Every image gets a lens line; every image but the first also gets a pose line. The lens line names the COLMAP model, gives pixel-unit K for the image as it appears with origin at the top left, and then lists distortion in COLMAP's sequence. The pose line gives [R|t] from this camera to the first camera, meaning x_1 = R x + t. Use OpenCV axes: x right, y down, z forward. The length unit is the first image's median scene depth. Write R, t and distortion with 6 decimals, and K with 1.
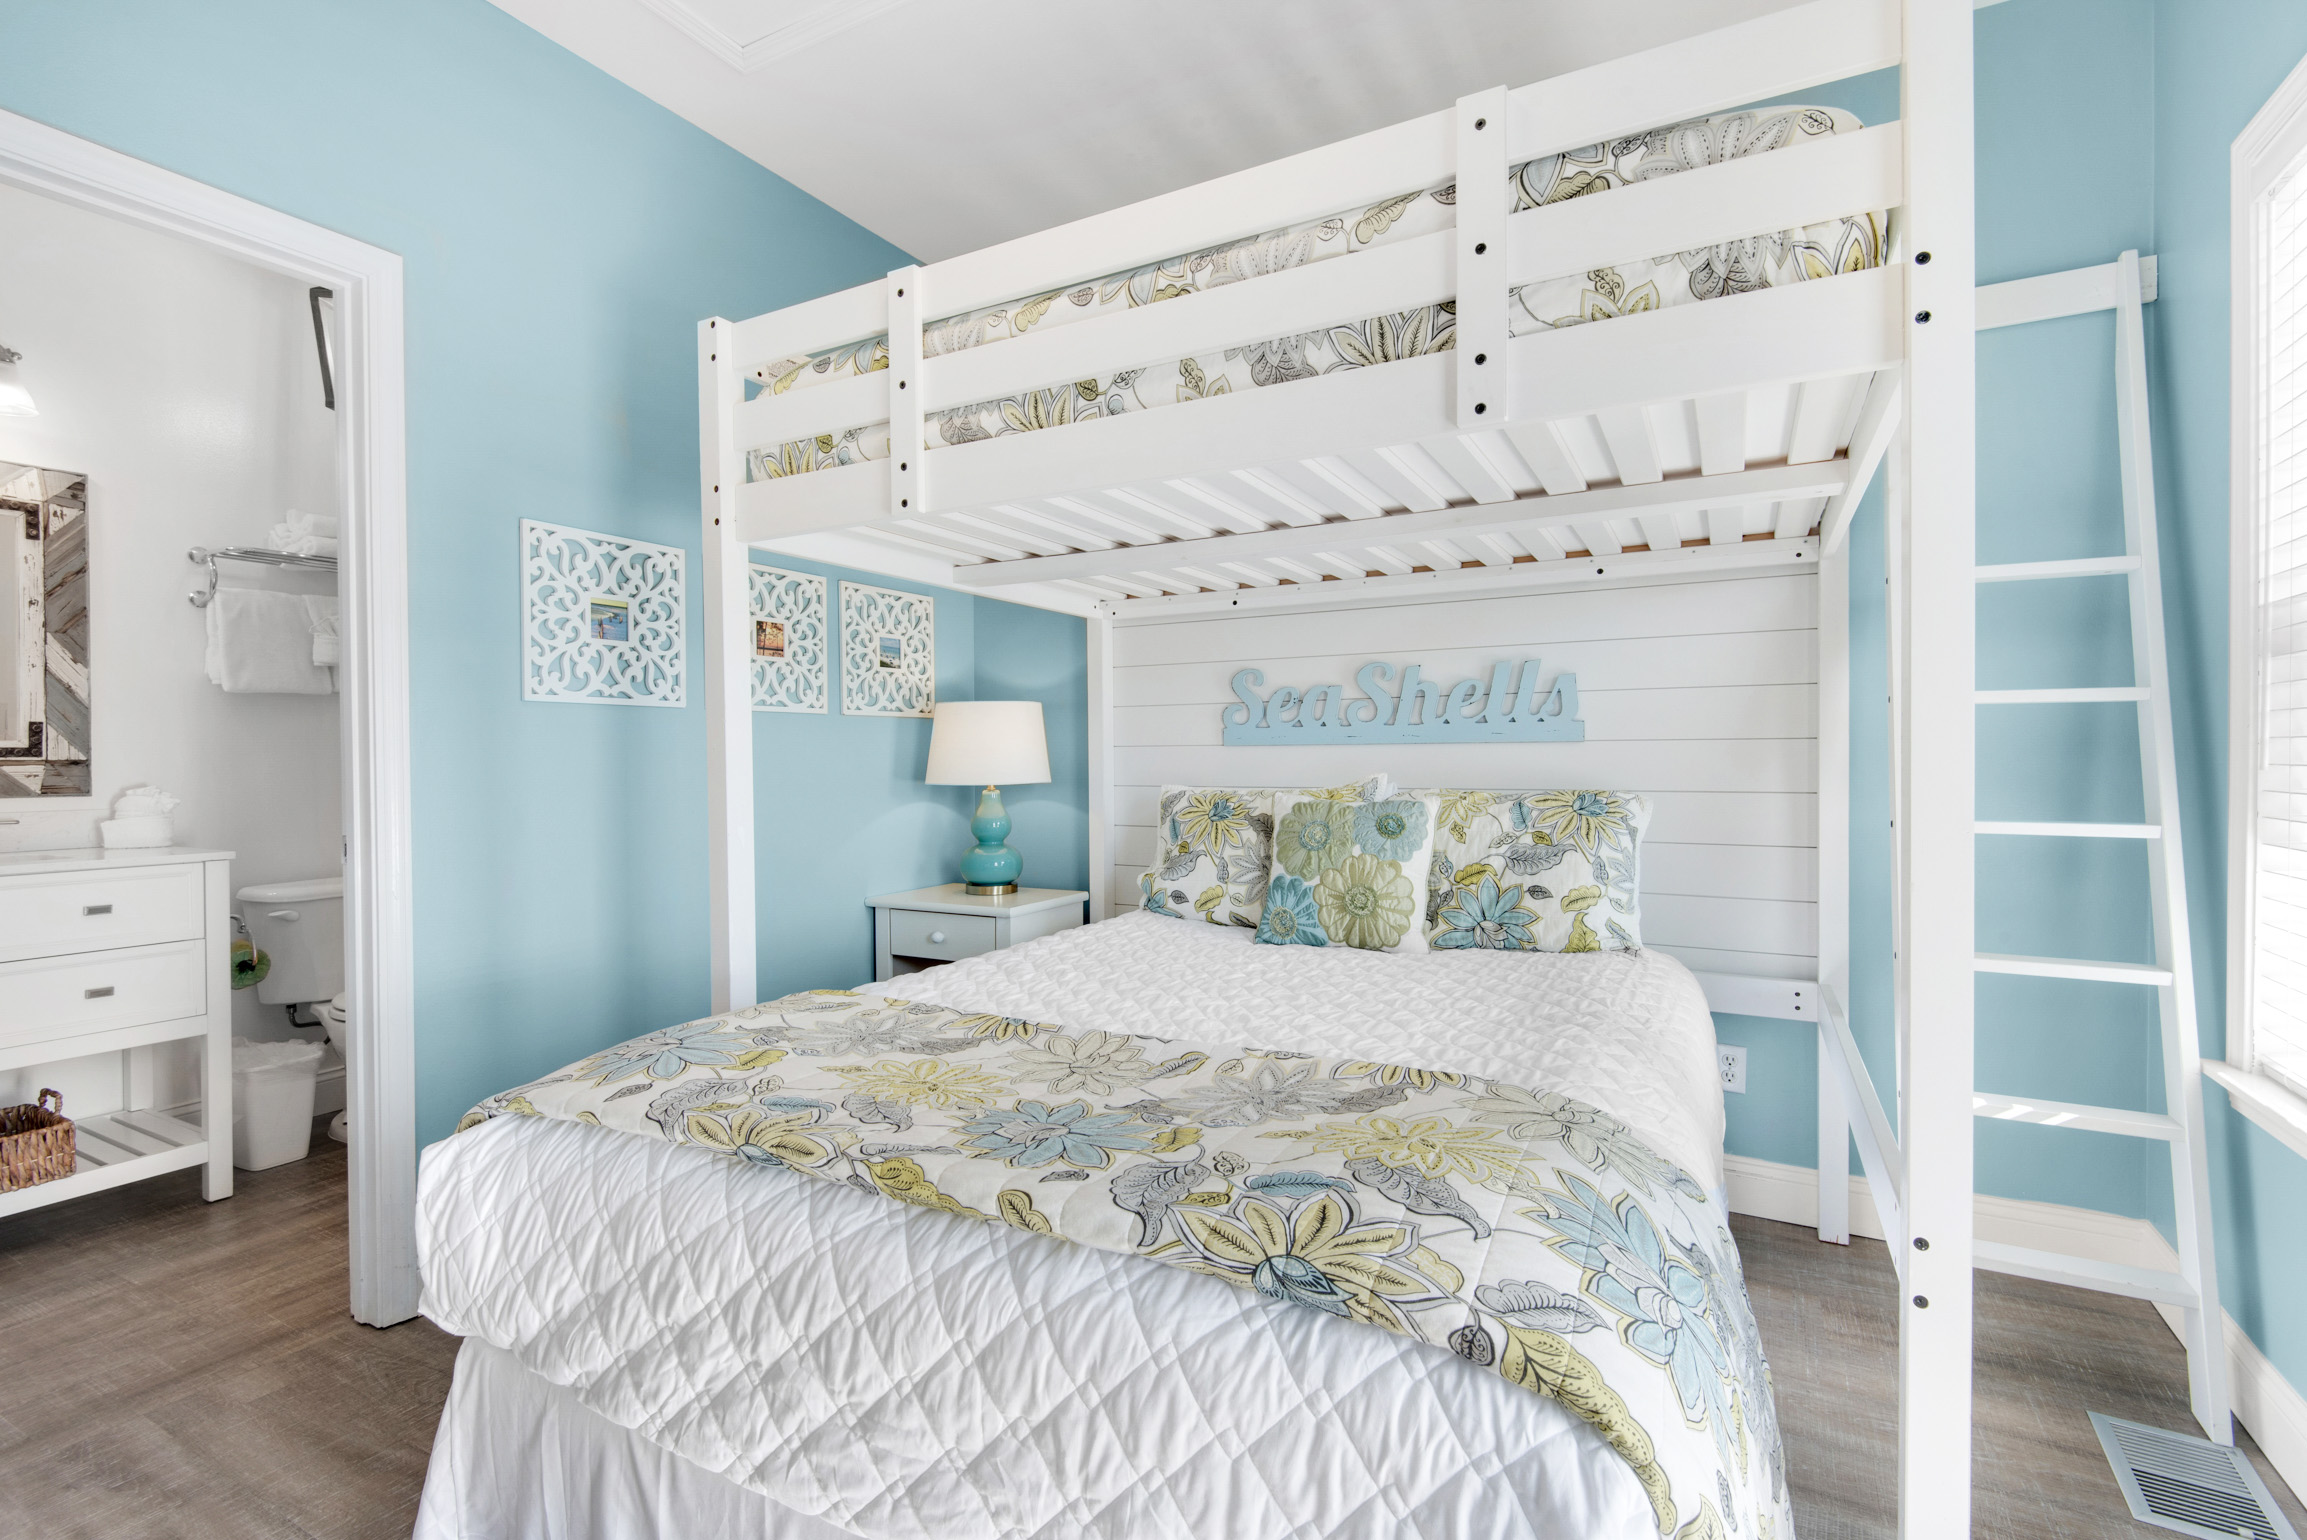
lens RADIAL K [[1040.1, 0, 1168.4], [0, 1040.1, 771.4], [0, 0, 1]] dist [0.009304, -0.000710]
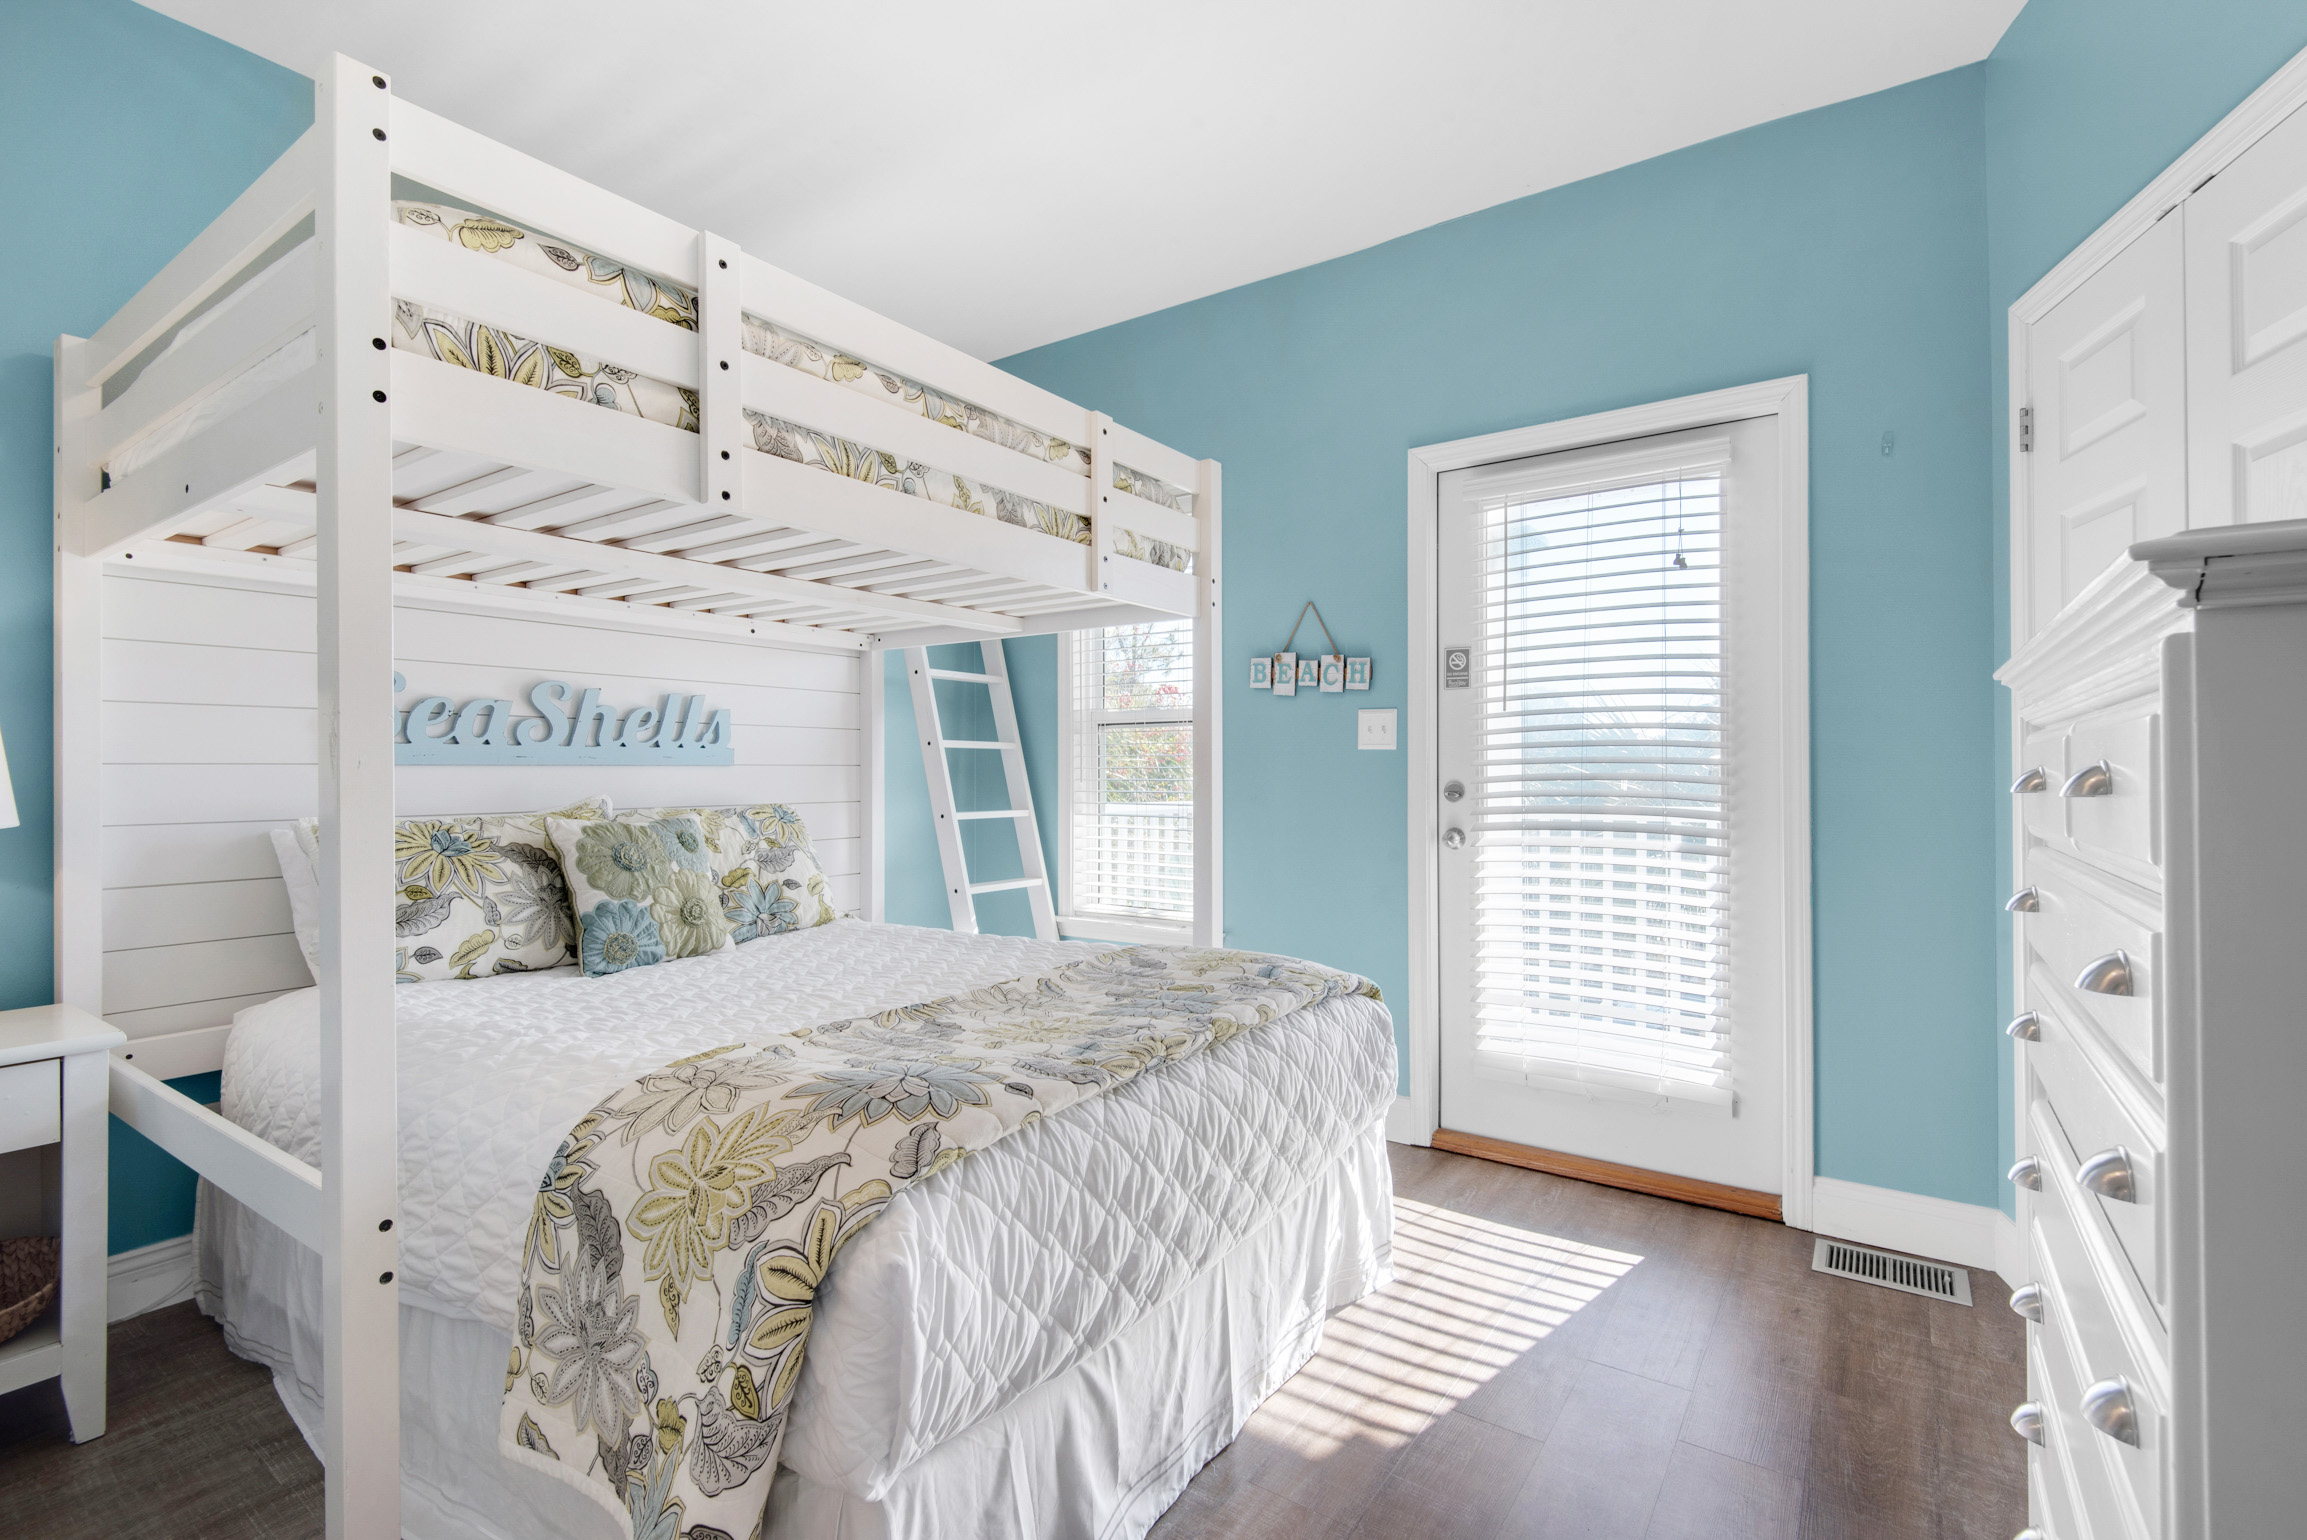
lens RADIAL K [[1040.1, 0, 1175.0], [0, 1040.1, 766.2], [0, 0, 1]] dist [0.009304, -0.000710]
pose [[0.089711, 0.010911, 0.995908, -0.841609], [0.019604, 0.999727, -0.012719, -0.002588], [-0.995775, 0.020665, 0.089472, 0.403104]]
